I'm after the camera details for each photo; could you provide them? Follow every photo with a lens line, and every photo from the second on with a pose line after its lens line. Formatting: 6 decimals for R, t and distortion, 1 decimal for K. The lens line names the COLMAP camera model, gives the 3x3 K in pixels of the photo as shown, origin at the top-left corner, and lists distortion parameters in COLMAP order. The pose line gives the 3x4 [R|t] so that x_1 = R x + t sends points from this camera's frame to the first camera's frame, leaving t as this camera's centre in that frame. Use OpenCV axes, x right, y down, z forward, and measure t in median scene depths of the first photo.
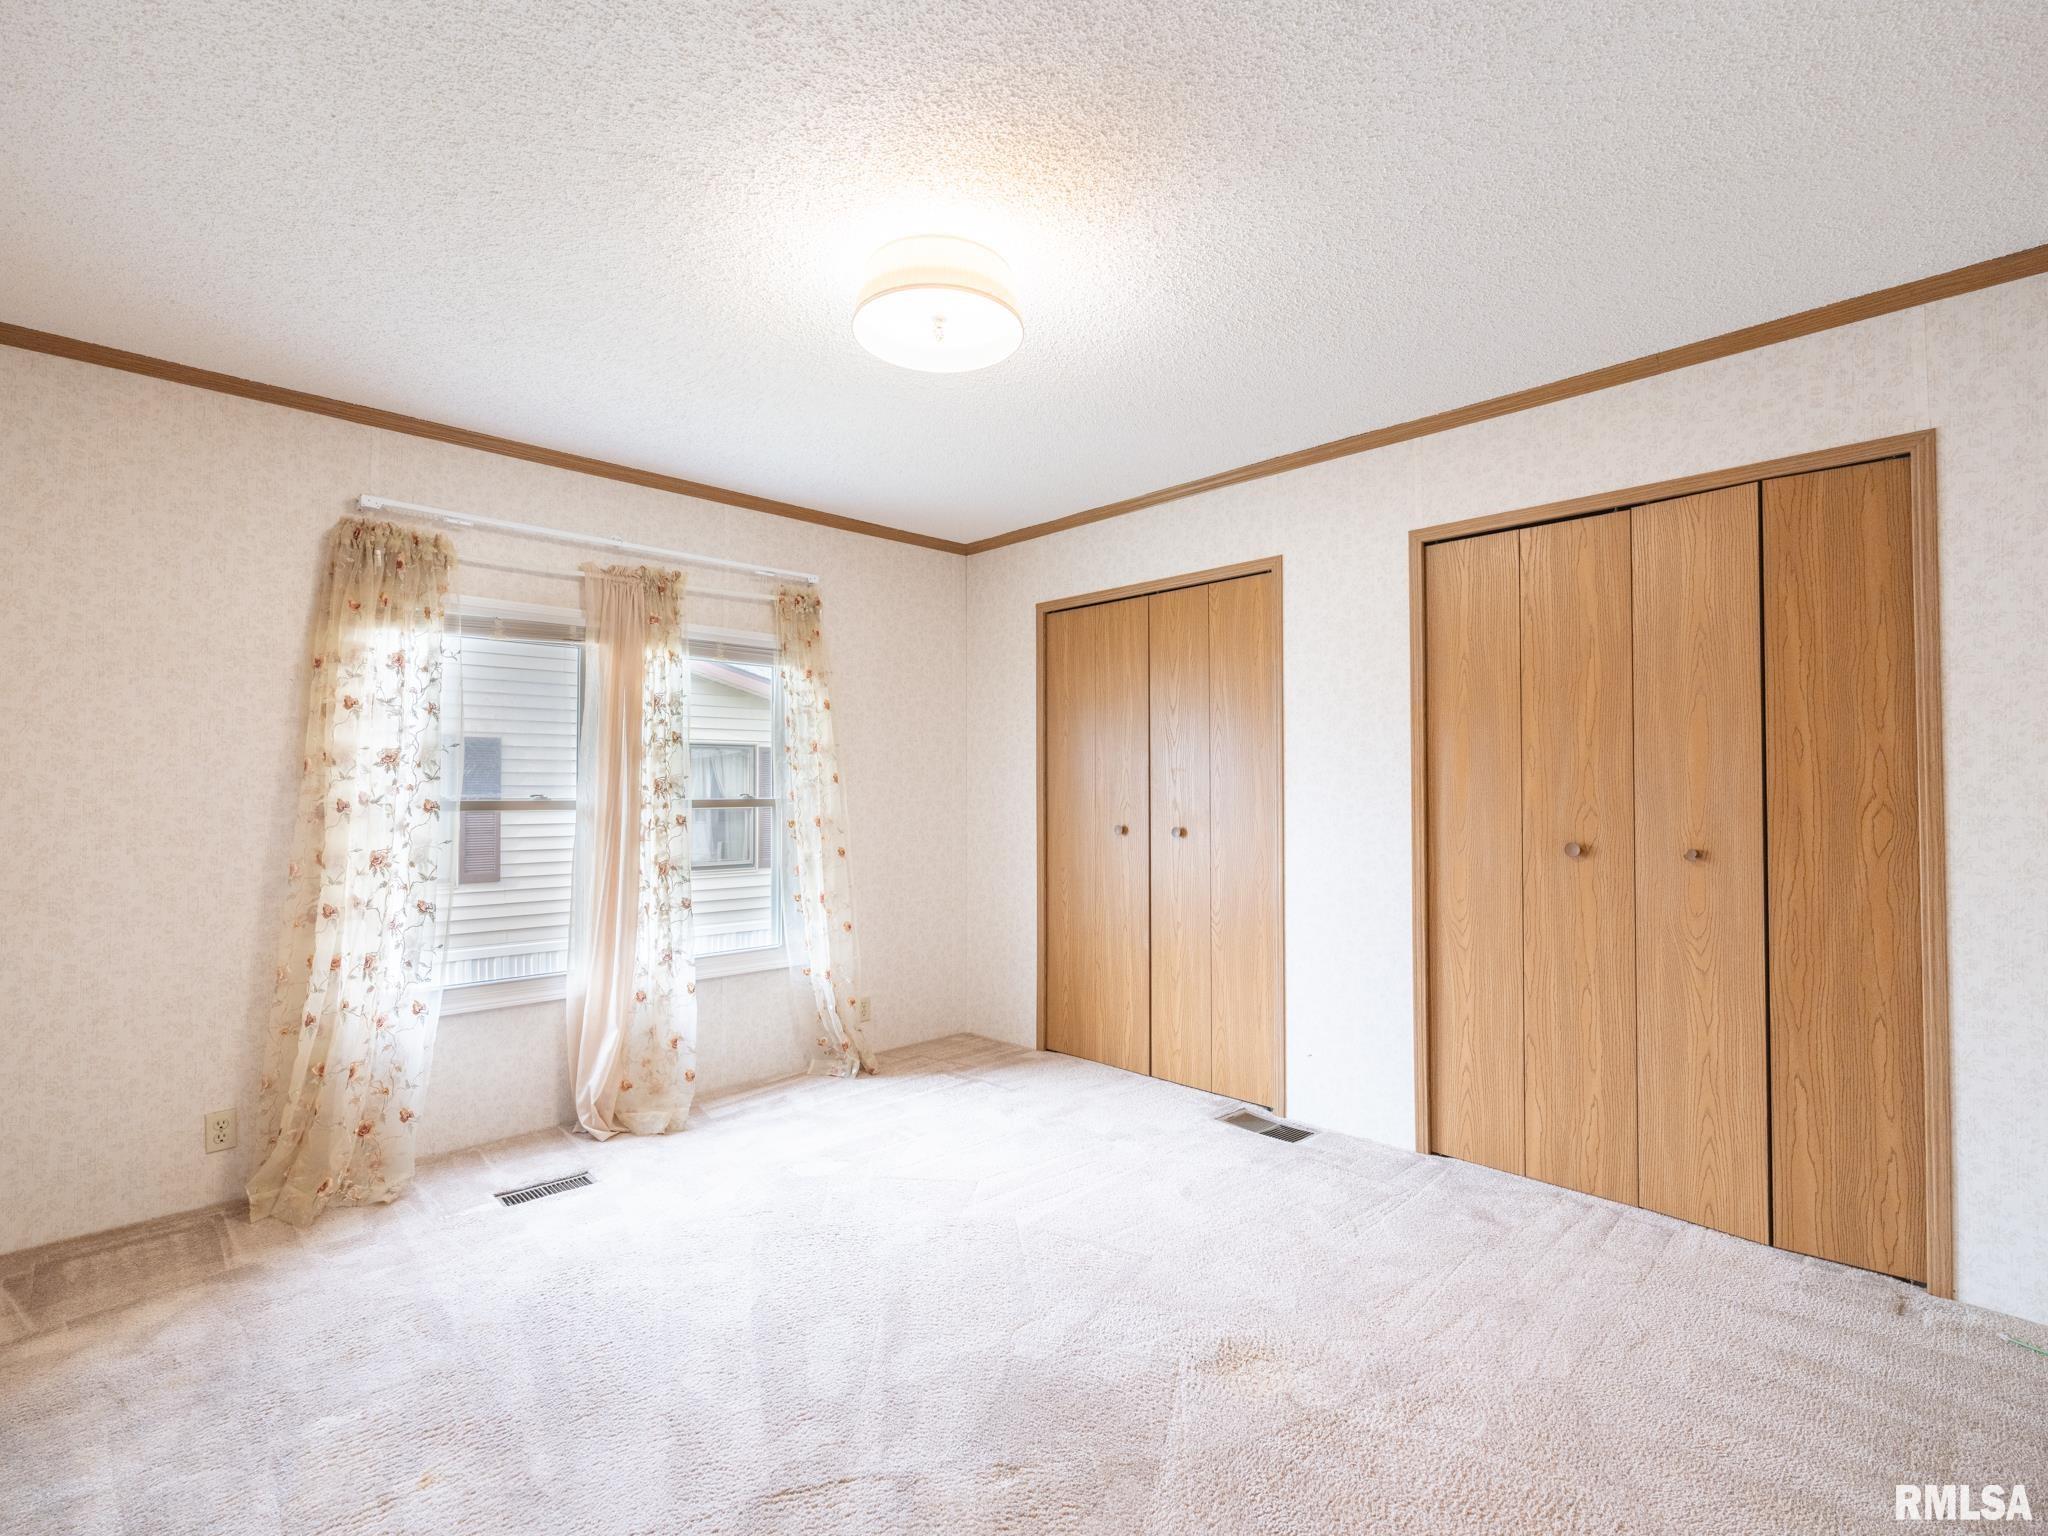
lens RADIAL K [[956.1, 0, 1024.0], [0, 956.1, 768.0], [0, 0, 1]] dist [-0.002264, 0.000975]
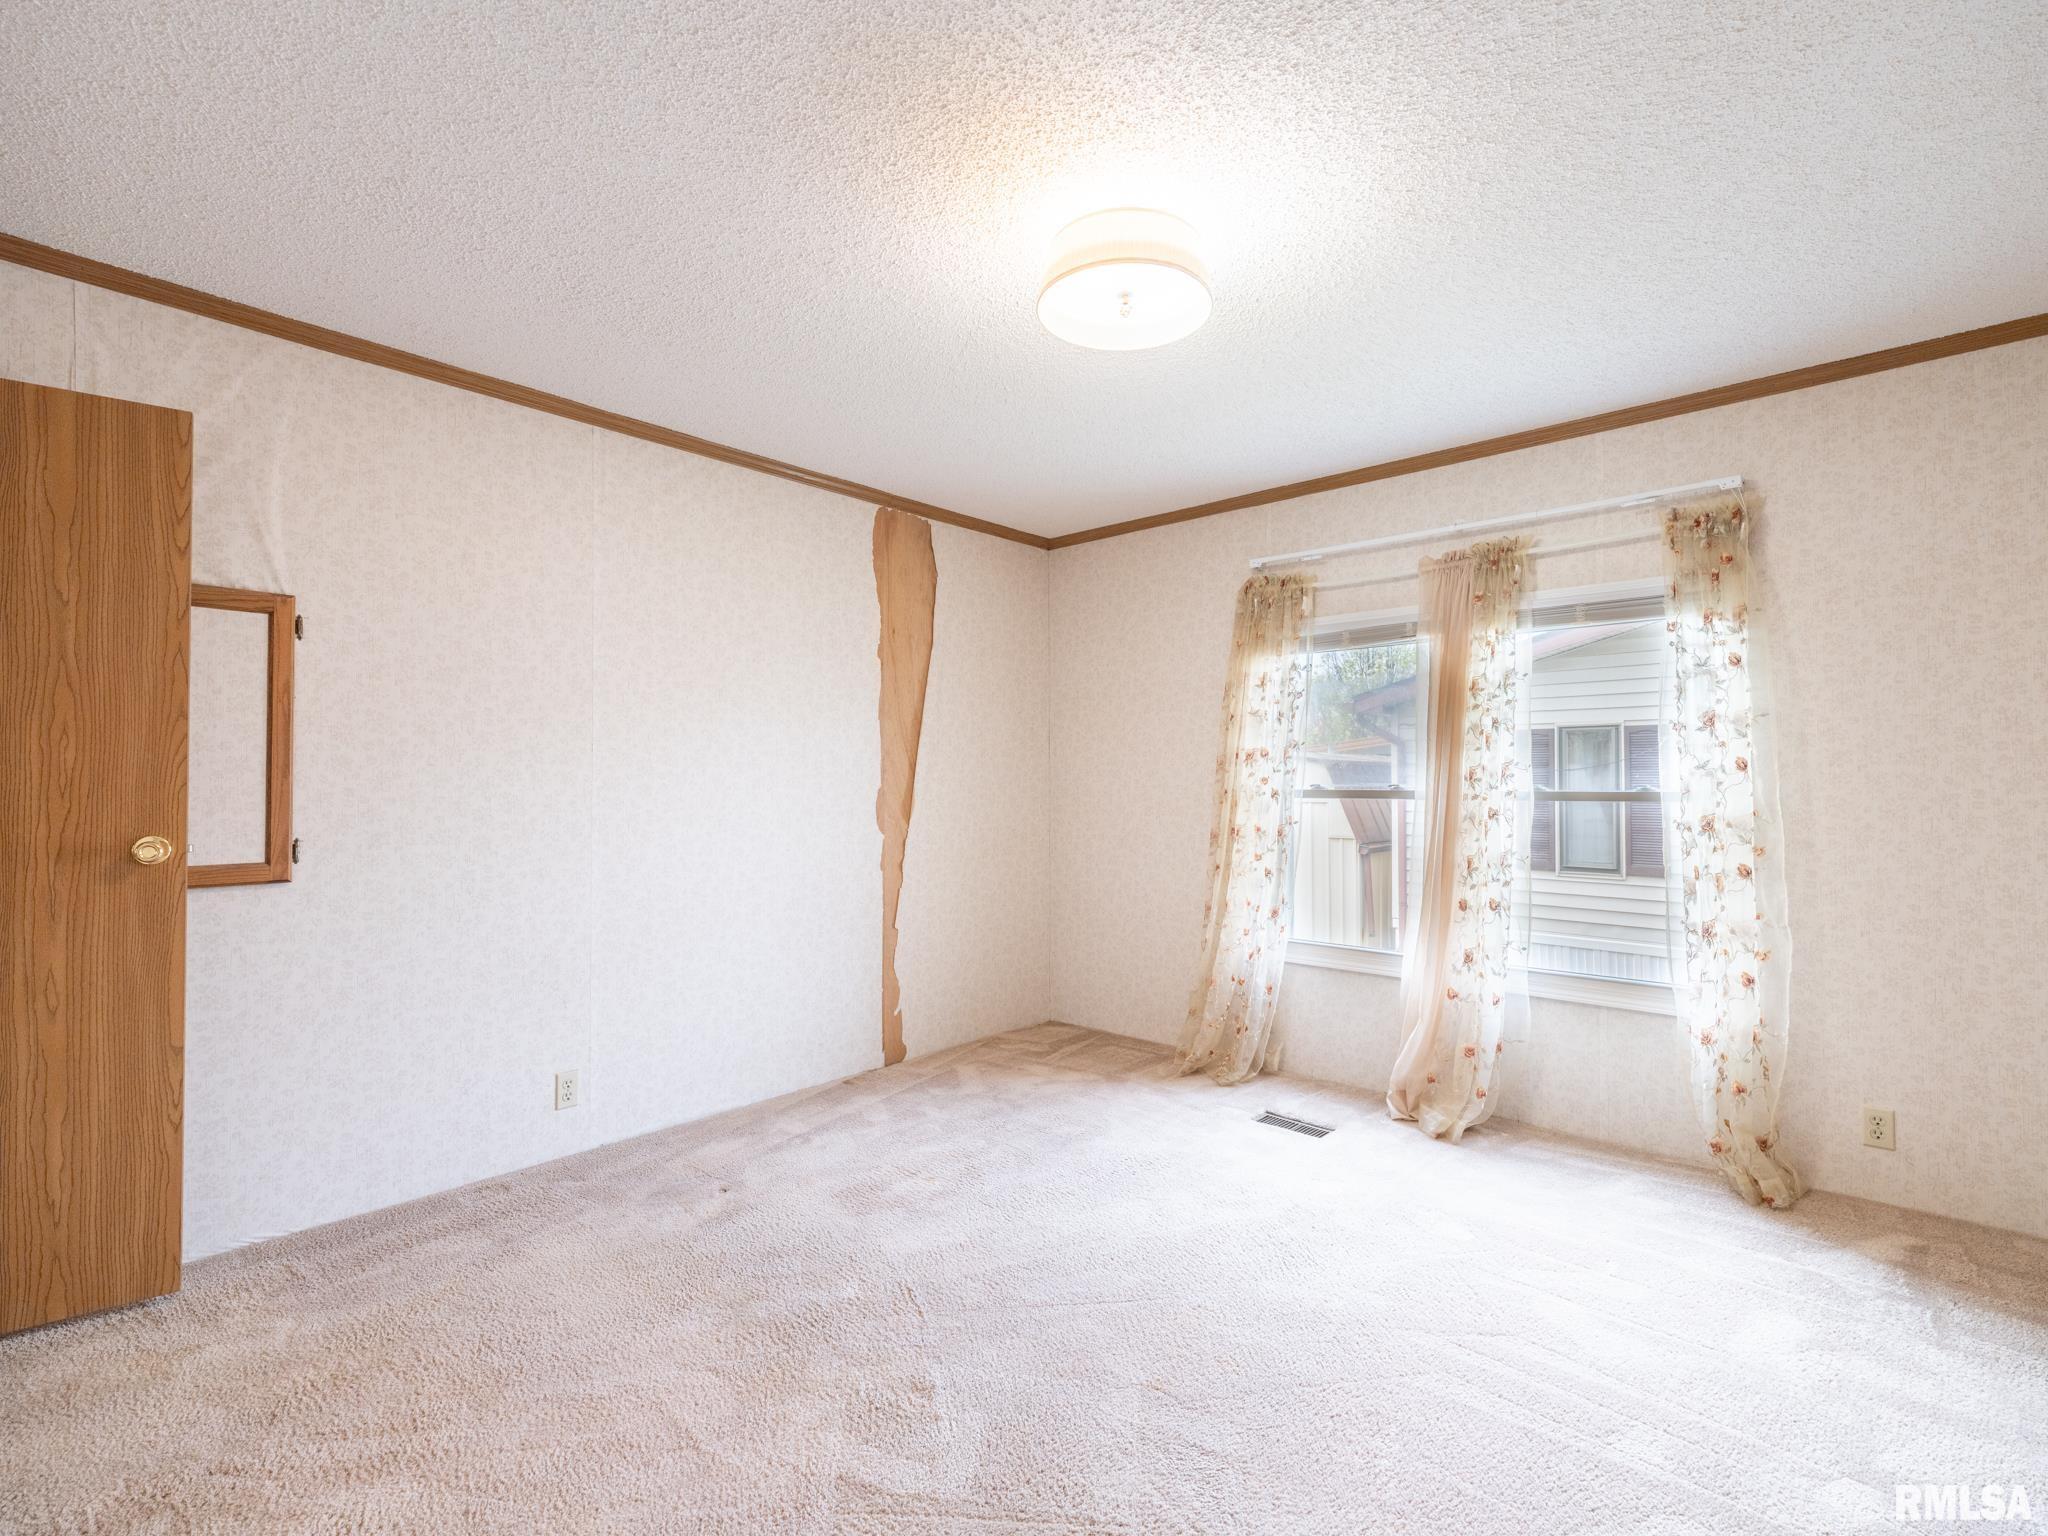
lens RADIAL K [[956.1, 0, 1024.0], [0, 956.1, 768.0], [0, 0, 1]] dist [-0.002264, 0.000975]
pose [[0.065163, -0.012480, -0.997797, 0.615482], [0.023547, 0.999663, -0.010966, 0.012564], [0.997597, -0.022780, 0.065435, 0.583849]]
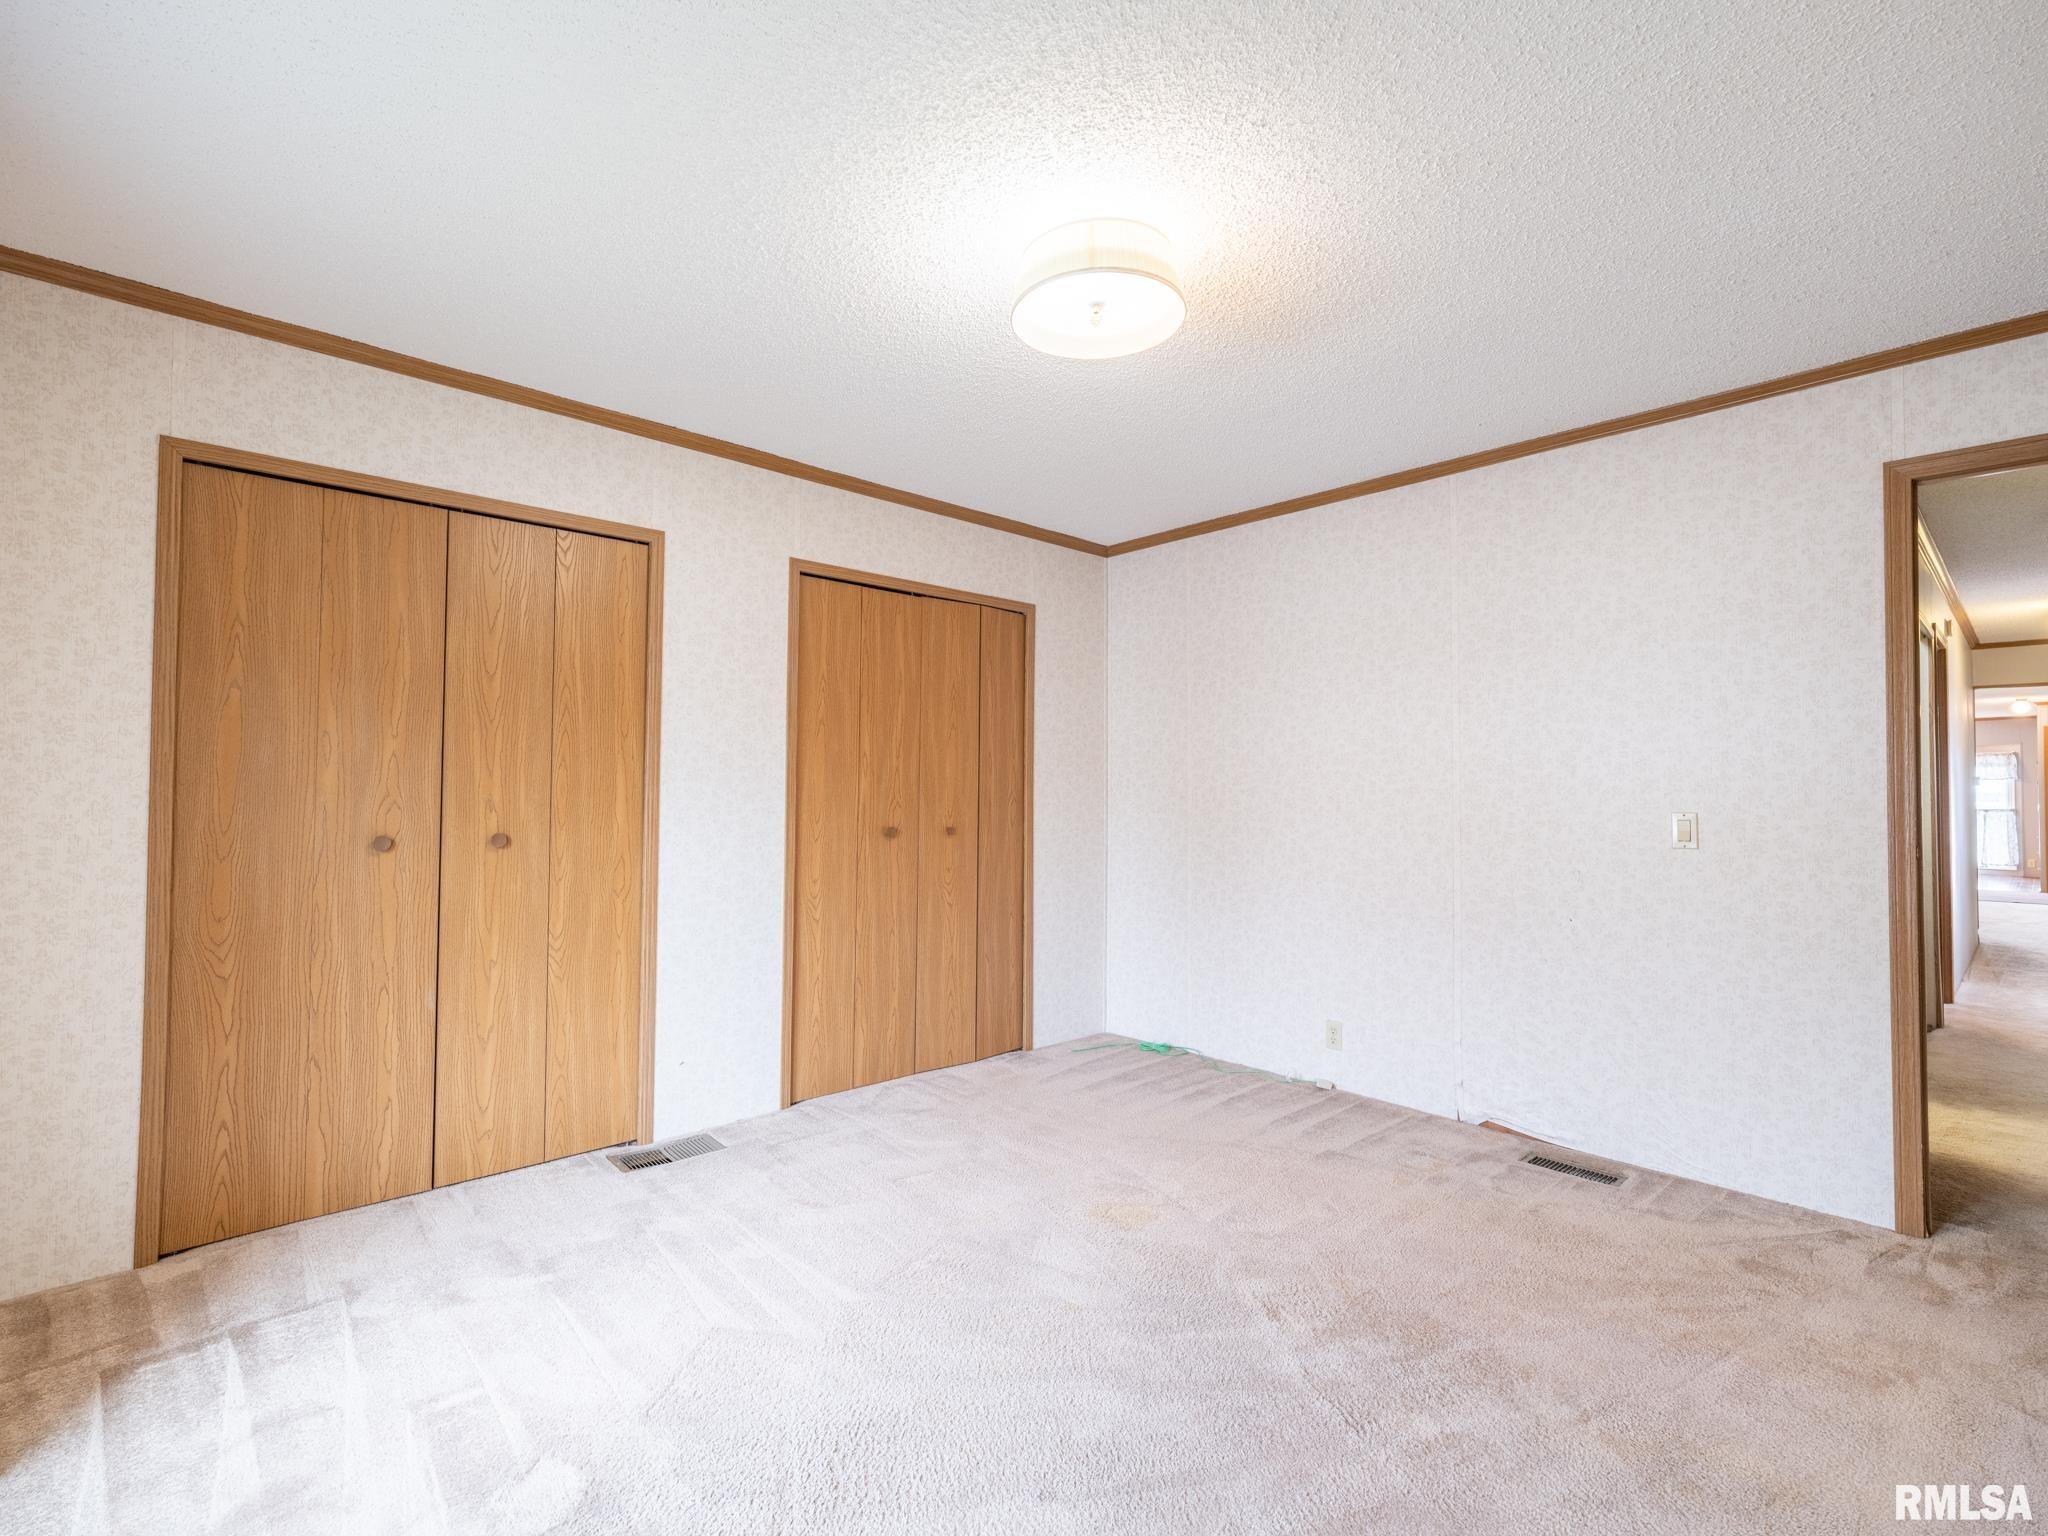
lens RADIAL K [[948.4, 0, 1022.5], [0, 948.4, 768.6], [0, 0, 1]] dist [-0.003949, 0.001415]
pose [[0.029309, 0.025078, 0.999256, -0.742776], [-0.031759, 0.999204, -0.024145, 0.020094], [-0.999066, -0.031027, 0.030082, 0.733089]]
